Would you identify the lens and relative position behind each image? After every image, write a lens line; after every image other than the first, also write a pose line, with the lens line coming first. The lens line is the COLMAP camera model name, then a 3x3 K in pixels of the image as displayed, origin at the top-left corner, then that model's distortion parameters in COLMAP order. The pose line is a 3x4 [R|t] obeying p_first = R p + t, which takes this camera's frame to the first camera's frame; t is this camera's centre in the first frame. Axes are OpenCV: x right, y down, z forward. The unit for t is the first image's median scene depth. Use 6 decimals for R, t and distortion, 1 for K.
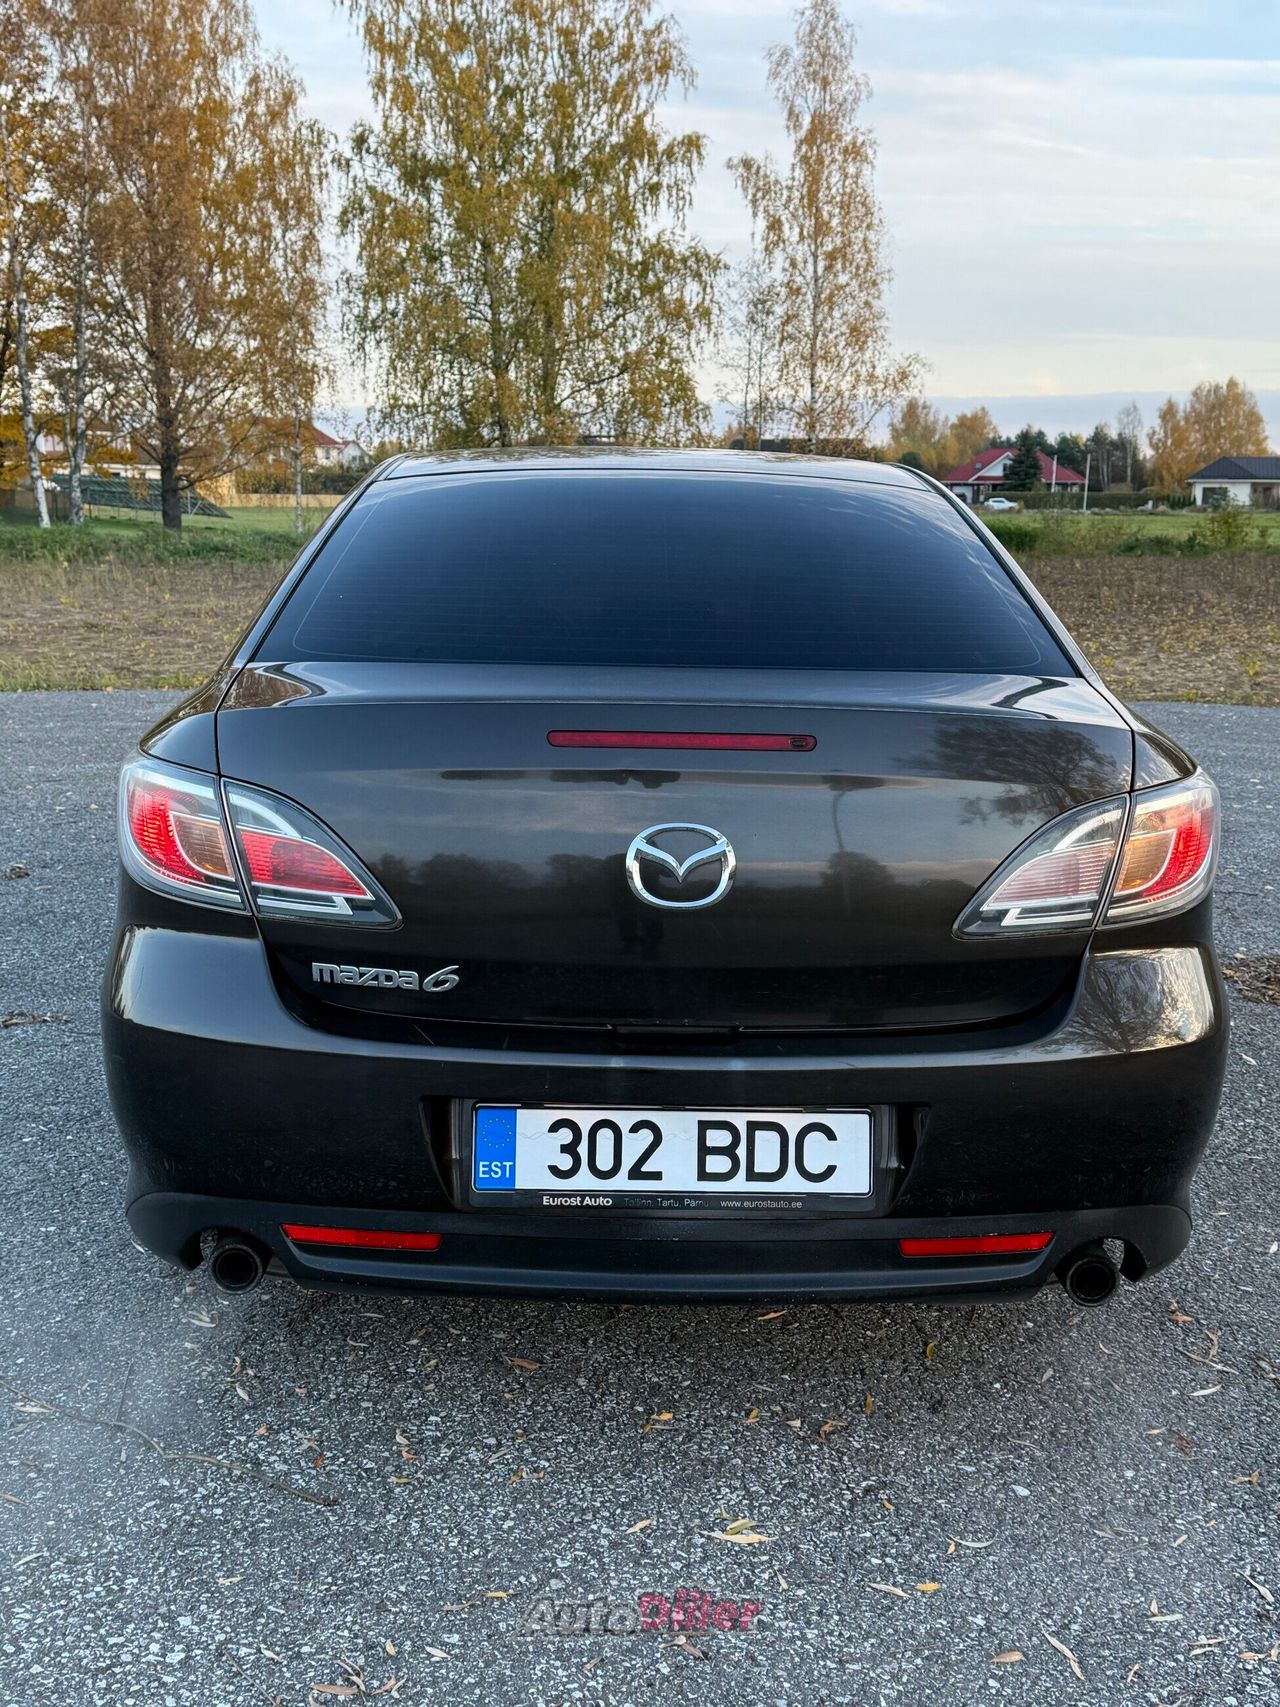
lens RADIAL K [[1807.2, 0, 640.0], [0, 1807.2, 853.5], [0, 0, 1]] dist [0.146281, -0.291564]
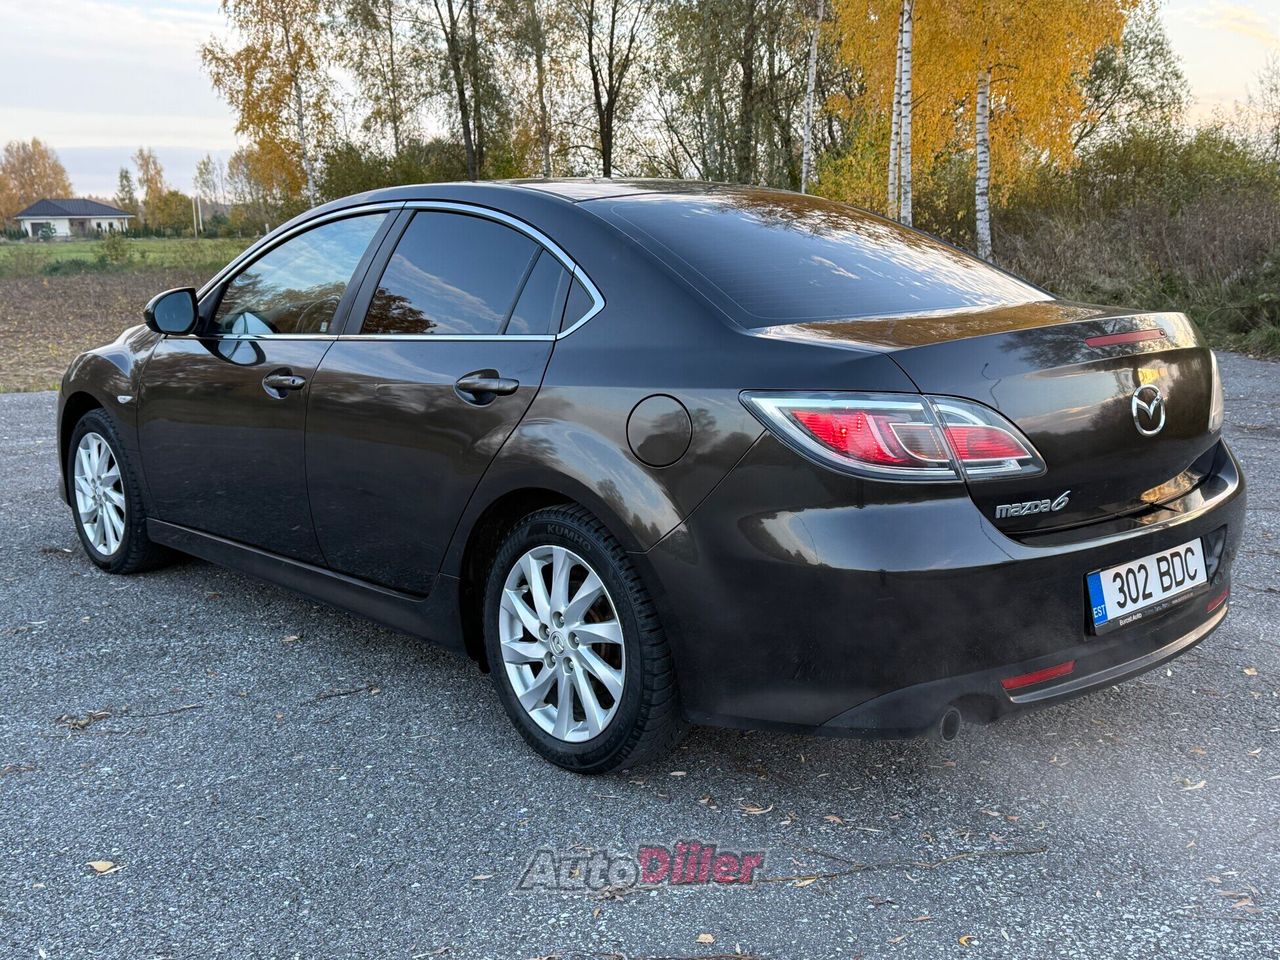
lens RADIAL K [[1355.2, 0, 640.0], [0, 1355.2, 480.0], [0, 0, 1]] dist [0.146281, -0.291564]
pose [[0.734988, -0.149396, 0.661418, -1.166426], [0.157186, 0.986396, 0.048131, -0.064385], [-0.659610, 0.068590, 0.748472, 0.343970]]
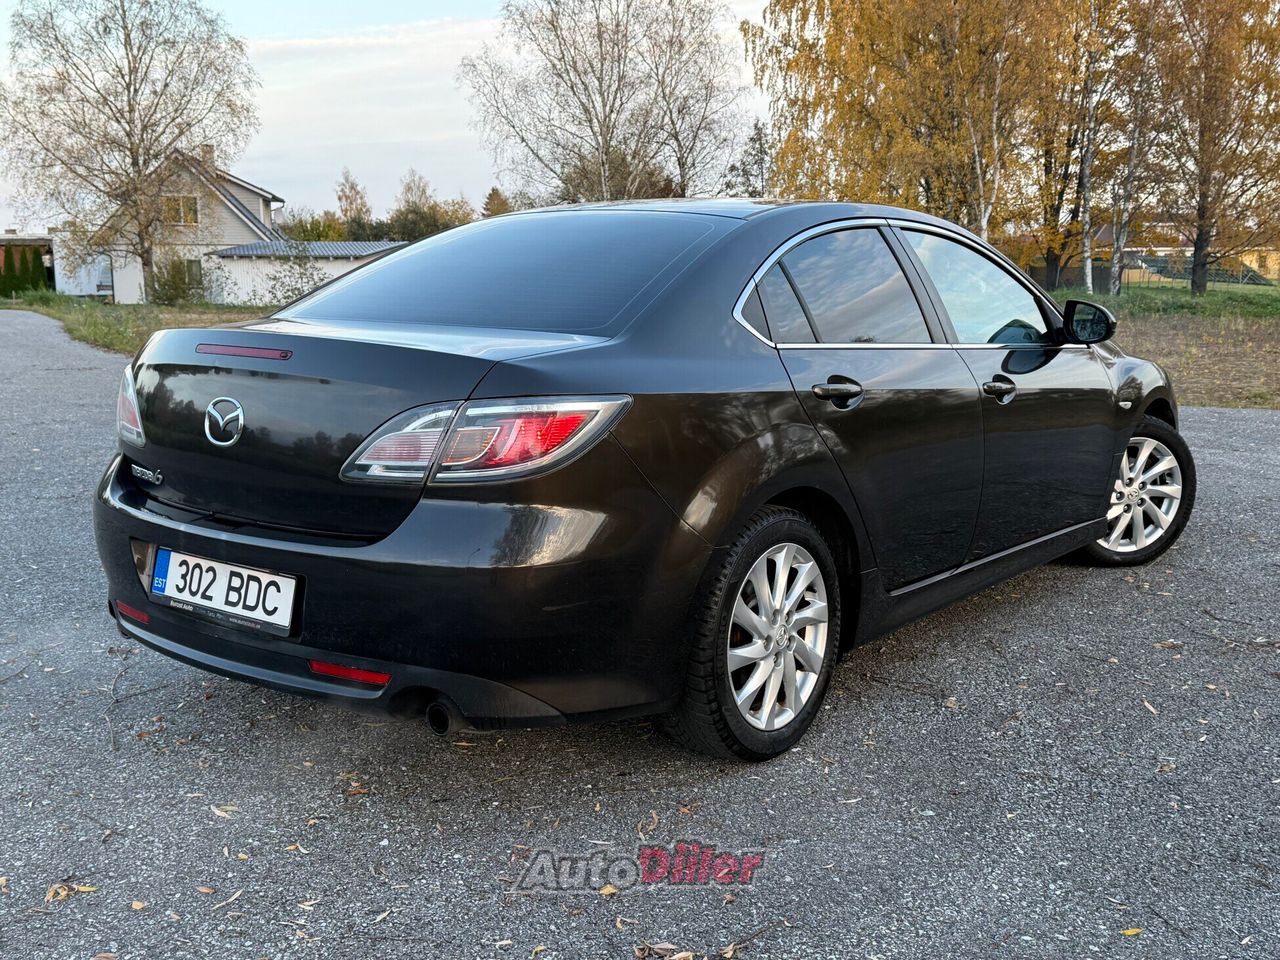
lens RADIAL K [[1355.2, 0, 640.0], [0, 1355.2, 480.0], [0, 0, 1]] dist [0.146281, -0.291564]
pose [[0.776989, 0.086152, -0.623592, 1.139330], [-0.113779, 0.993496, -0.004512, 0.022728], [0.619147, 0.074457, 0.781737, 0.211923]]
